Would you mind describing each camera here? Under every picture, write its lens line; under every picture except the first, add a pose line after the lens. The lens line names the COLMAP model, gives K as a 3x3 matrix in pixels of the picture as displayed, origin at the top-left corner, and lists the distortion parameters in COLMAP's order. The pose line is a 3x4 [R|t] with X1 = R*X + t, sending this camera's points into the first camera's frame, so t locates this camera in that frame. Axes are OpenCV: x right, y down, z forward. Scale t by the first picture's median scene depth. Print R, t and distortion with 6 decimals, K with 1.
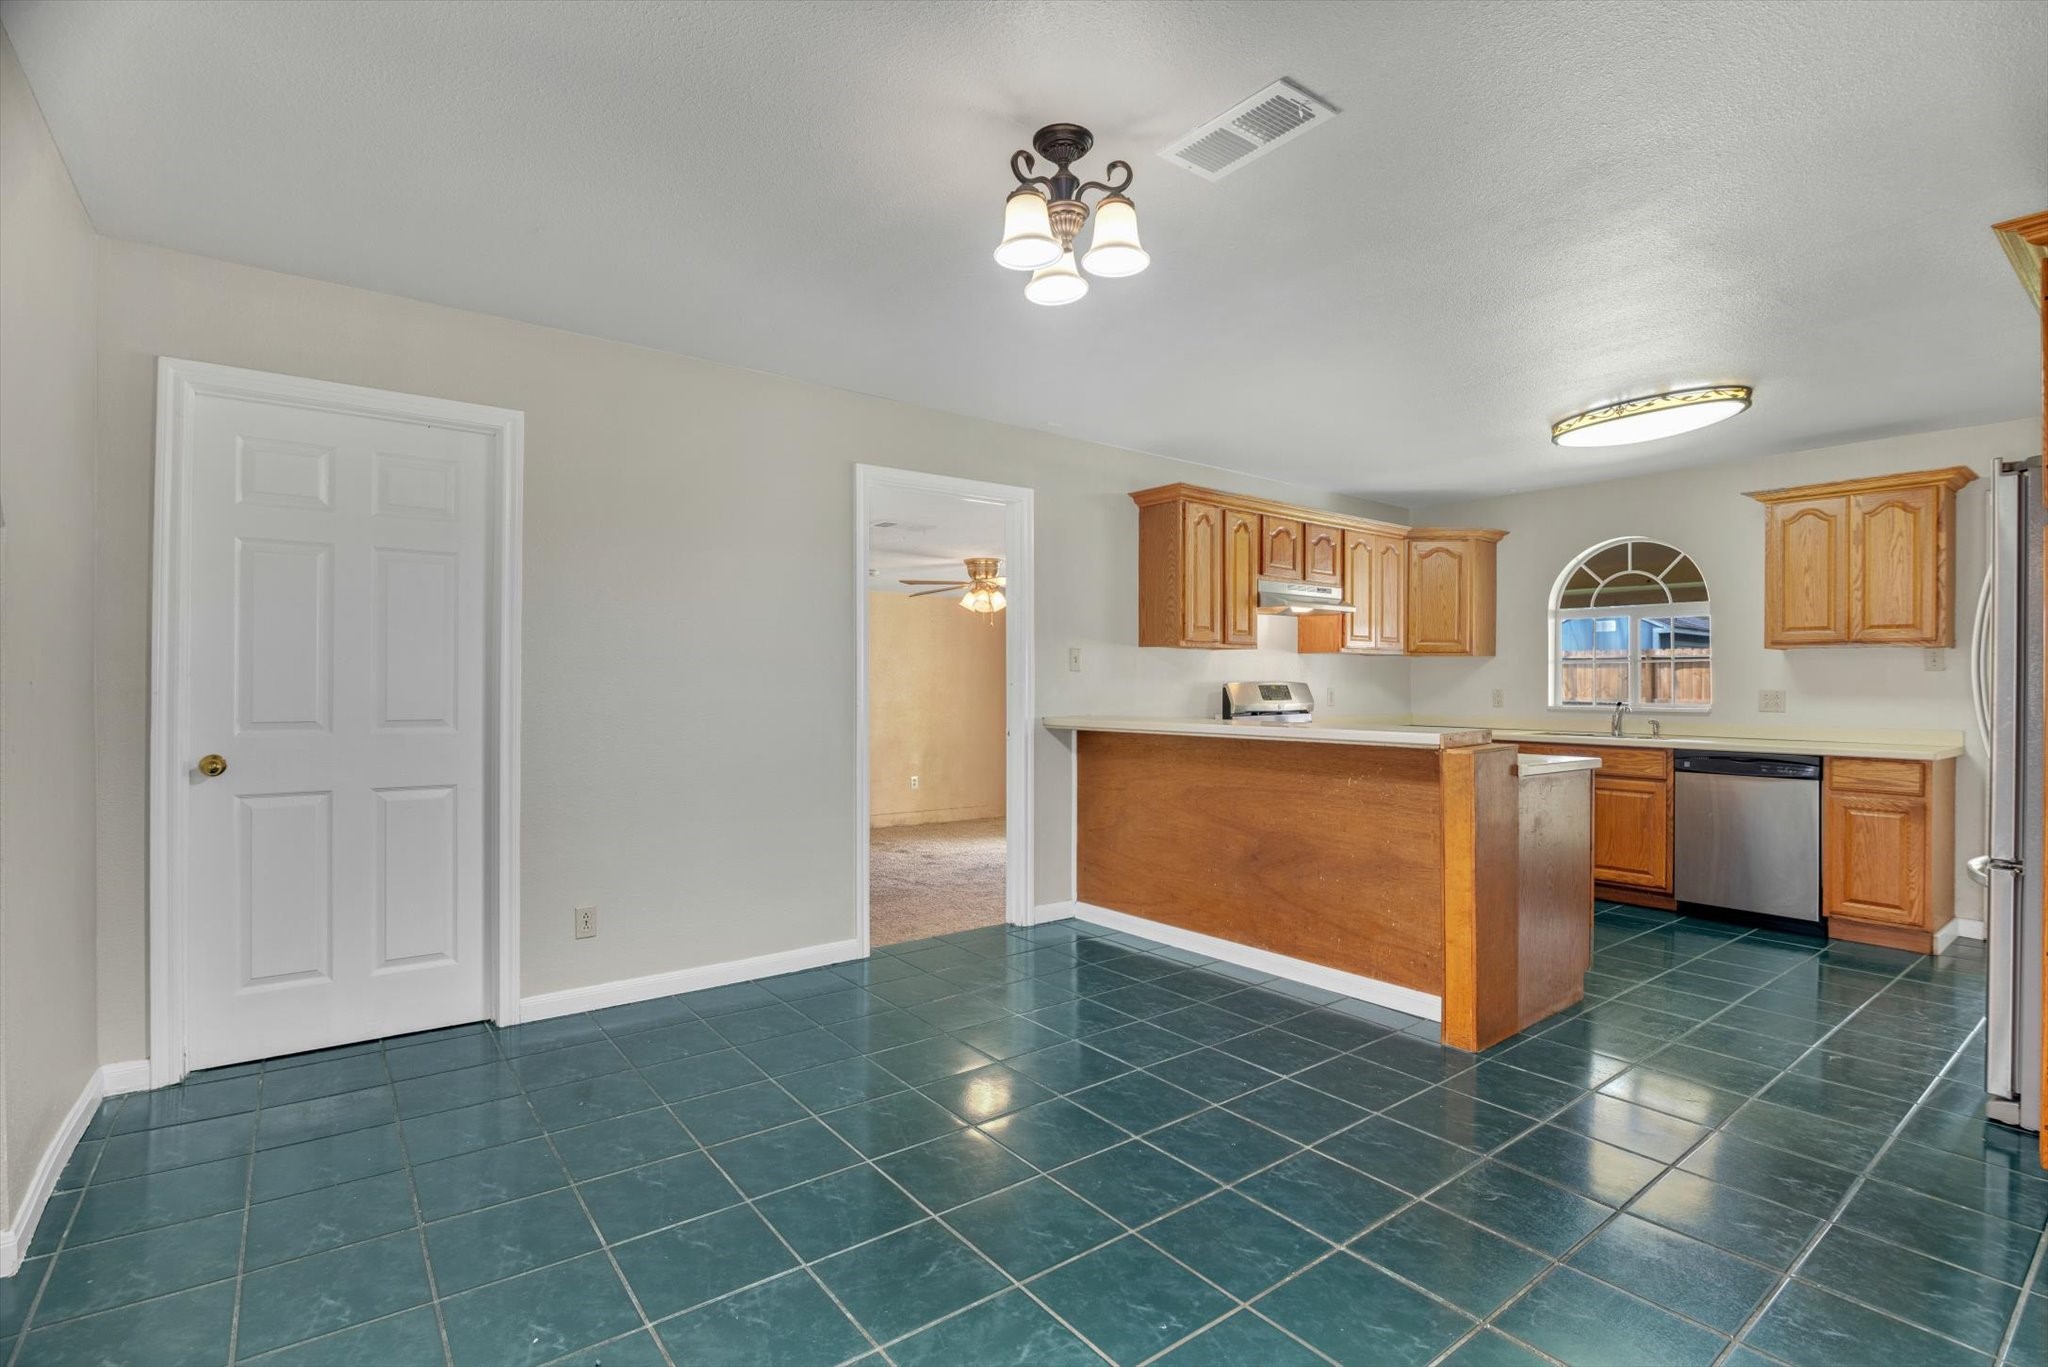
lens RADIAL K [[960.7, 0, 1018.9], [0, 960.7, 675.5], [0, 0, 1]] dist [-0.017951, 0.000316]
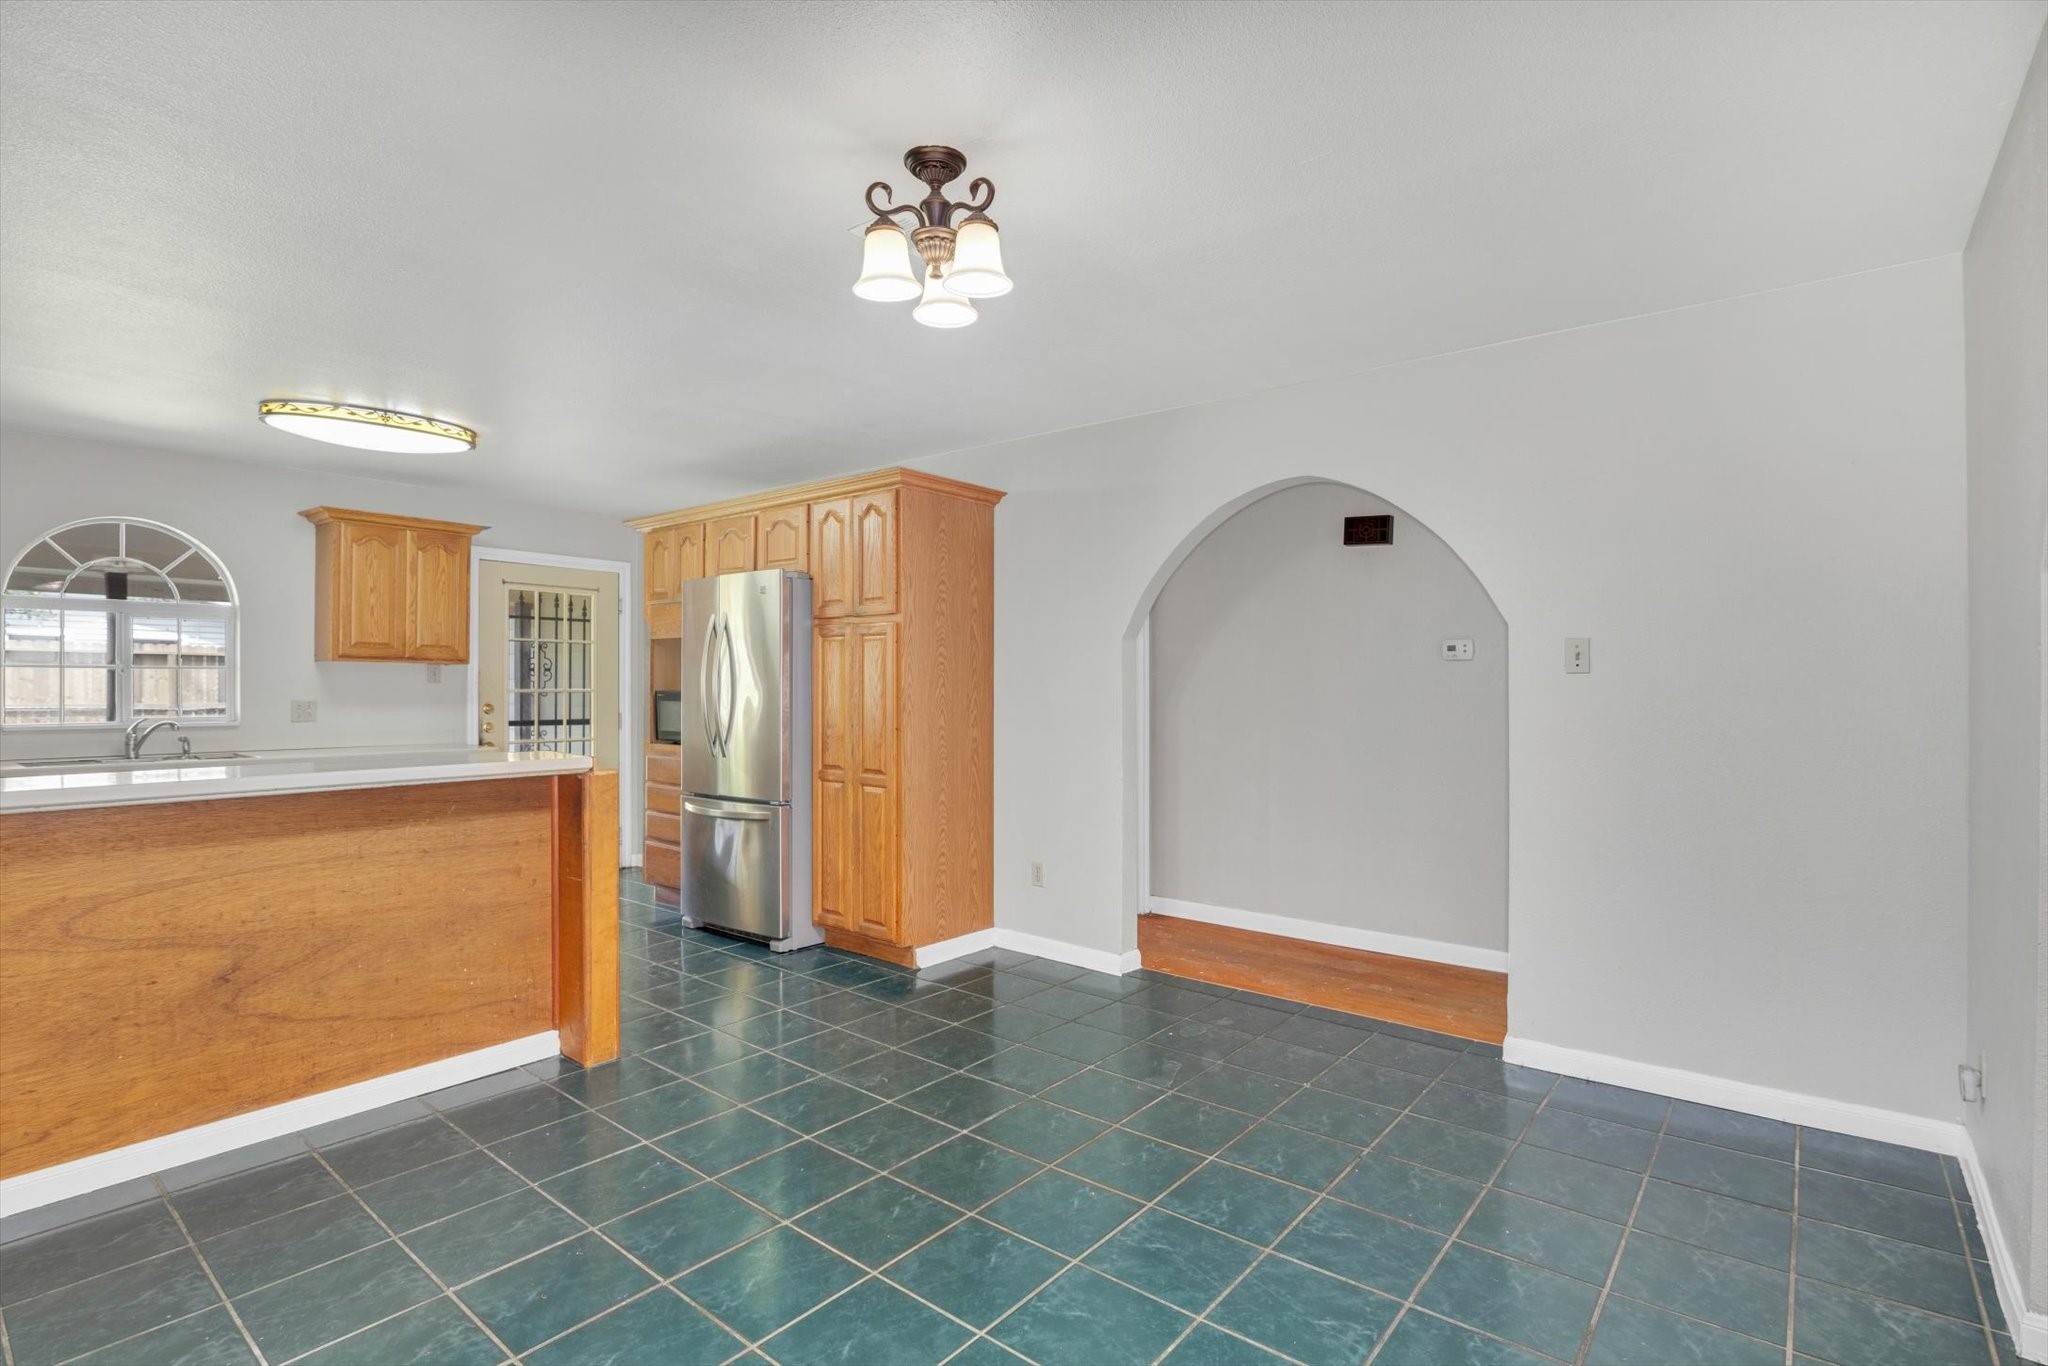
lens RADIAL K [[972.7, 0, 1026.5], [0, 972.7, 673.7], [0, 0, 1]] dist [0.001975, 0.000131]
pose [[-0.224023, 0.006265, 0.974564, -0.463108], [-0.012595, 0.999877, -0.009323, -0.015391], [-0.974503, -0.014364, -0.223916, 0.557156]]
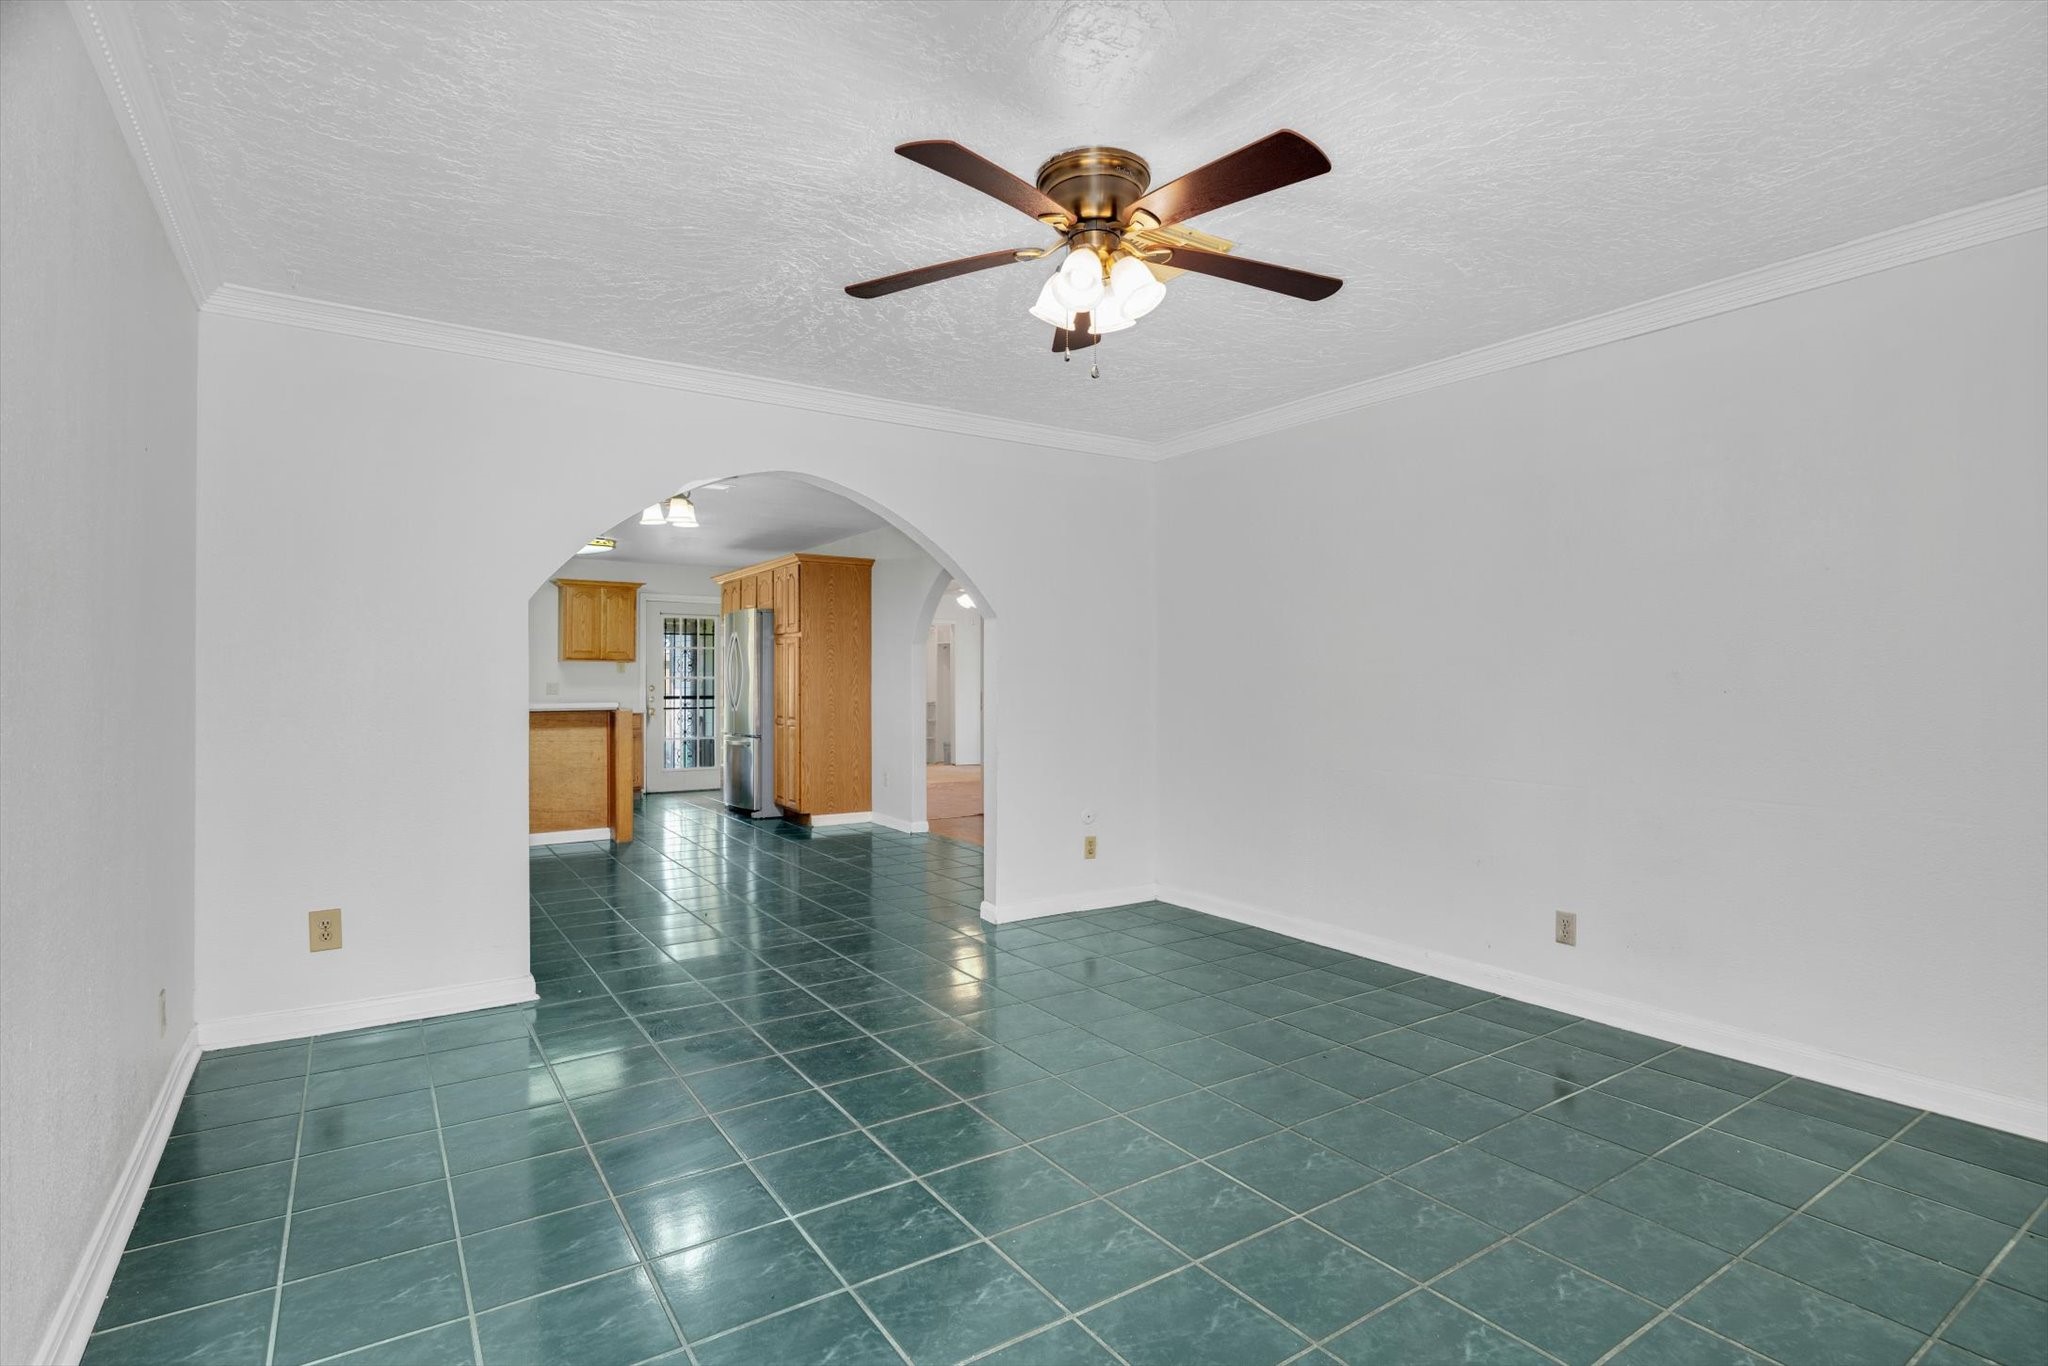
lens RADIAL K [[960.7, 0, 1018.9], [0, 960.7, 675.0], [0, 0, 1]] dist [-0.017951, 0.000316]
pose [[0.061427, 0.002311, 0.998109, -1.213802], [-0.007538, 0.999970, -0.001852, -0.003034], [-0.998083, -0.007410, 0.061443, -0.043999]]
